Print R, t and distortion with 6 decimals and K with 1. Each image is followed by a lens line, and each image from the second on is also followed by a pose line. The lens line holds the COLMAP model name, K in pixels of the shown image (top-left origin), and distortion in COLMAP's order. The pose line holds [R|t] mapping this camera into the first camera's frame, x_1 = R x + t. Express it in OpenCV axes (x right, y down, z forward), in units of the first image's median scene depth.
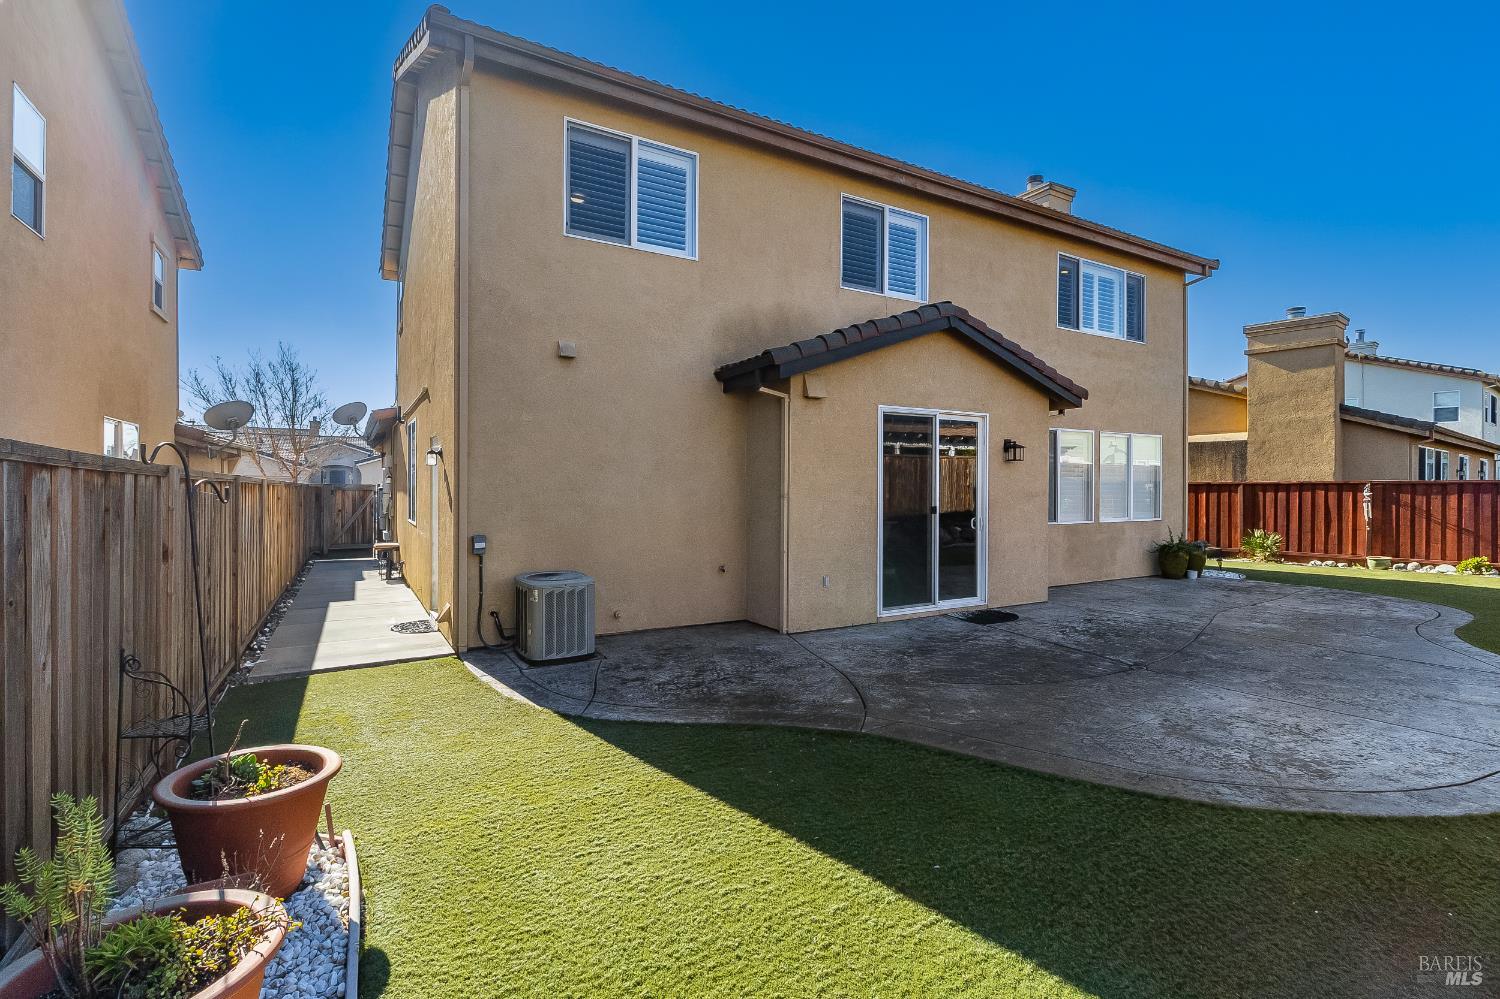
lens RADIAL K [[689.7, 0, 751.5], [0, 689.7, 490.7], [0, 0, 1]] dist [-0.002419, -0.004372]
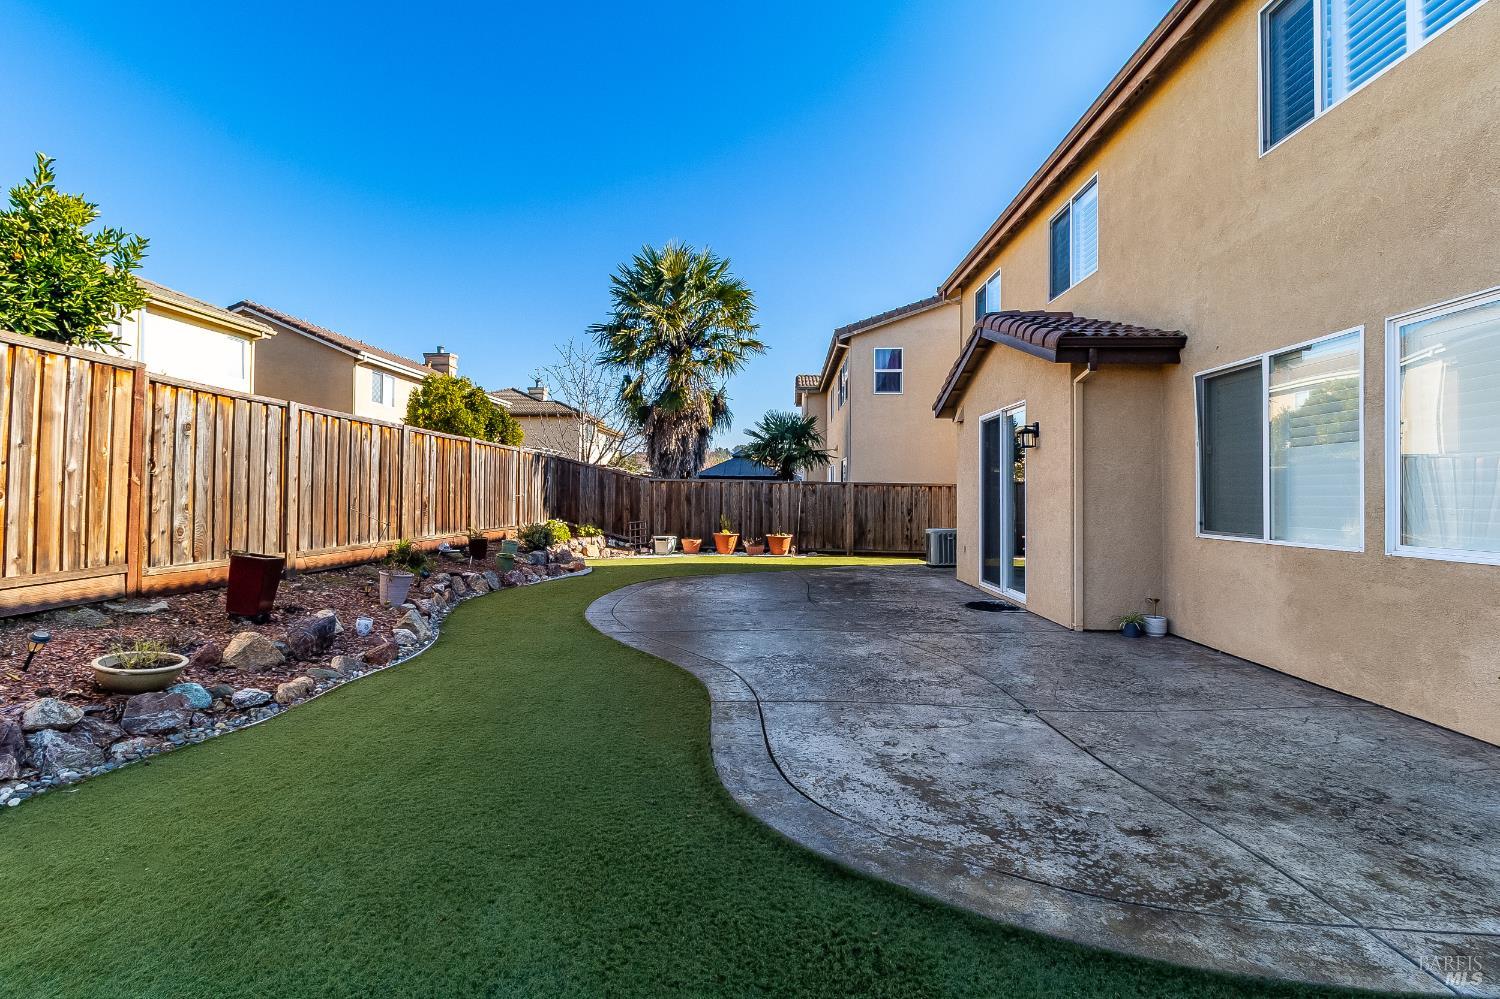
lens RADIAL K [[689.7, 0, 751.5], [0, 689.7, 490.8], [0, 0, 1]] dist [-0.002419, -0.004372]
pose [[-0.529581, -0.022452, -0.847962, 1.050582], [-0.021530, 0.999683, -0.013023, 0.023862], [0.847986, 0.011360, -0.529897, 0.932594]]
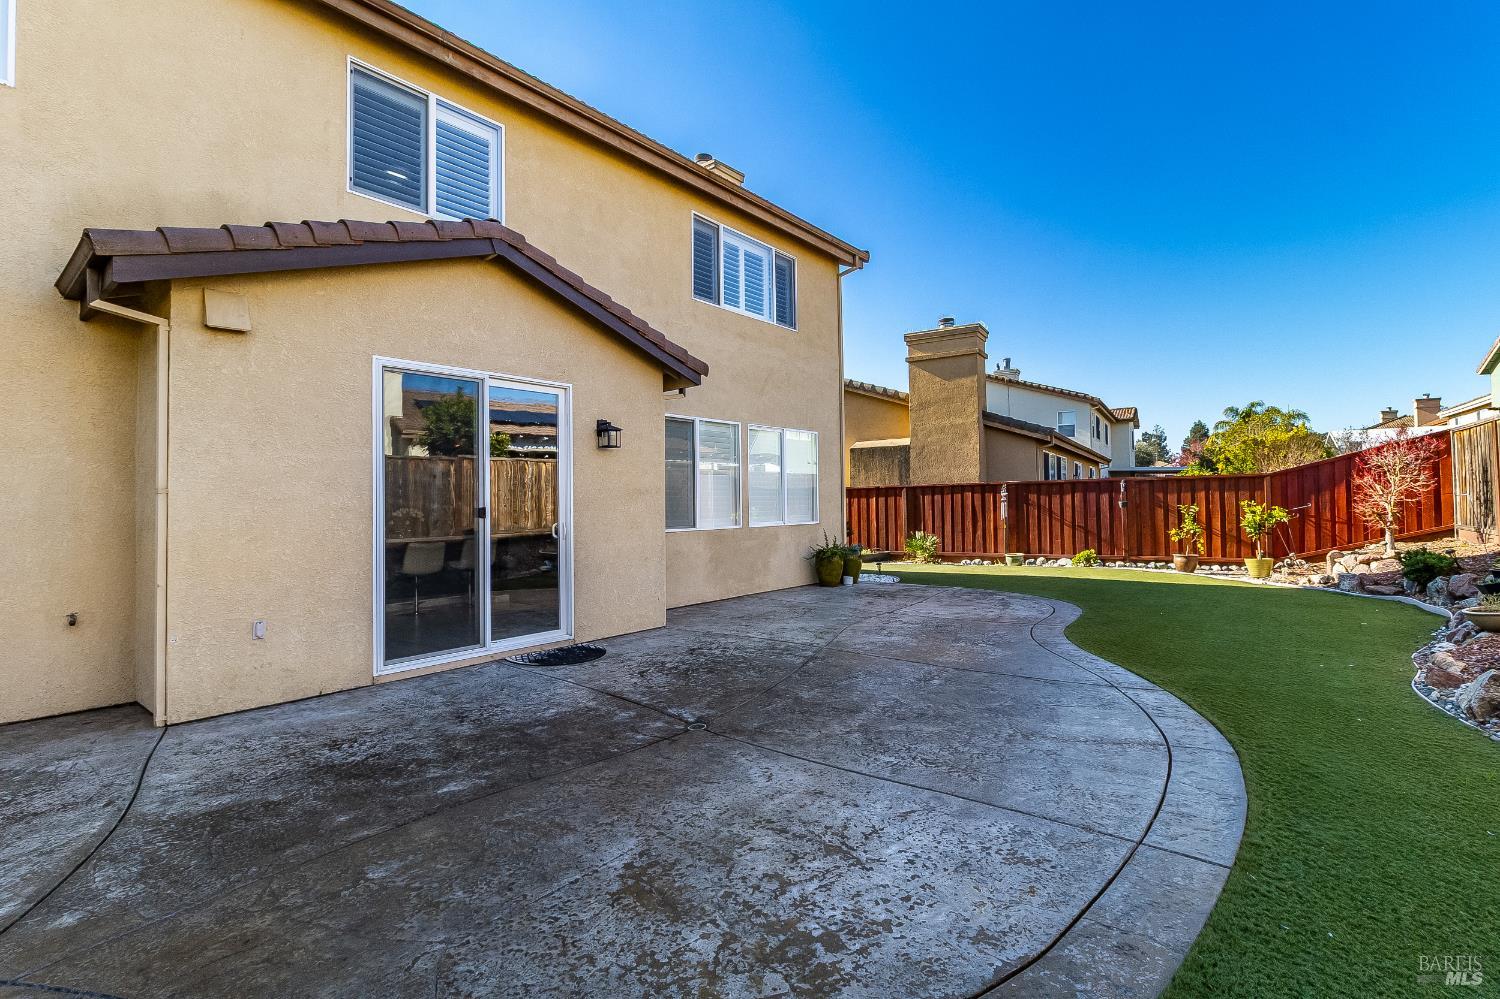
lens RADIAL K [[689.7, 0, 748.4], [0, 689.7, 490.8], [0, 0, 1]] dist [-0.002419, -0.004372]
pose [[0.938586, -0.010373, 0.344888, 0.208845], [0.019633, 0.999534, -0.023367, 0.020685], [-0.344485, 0.028703, 0.938353, 0.181644]]
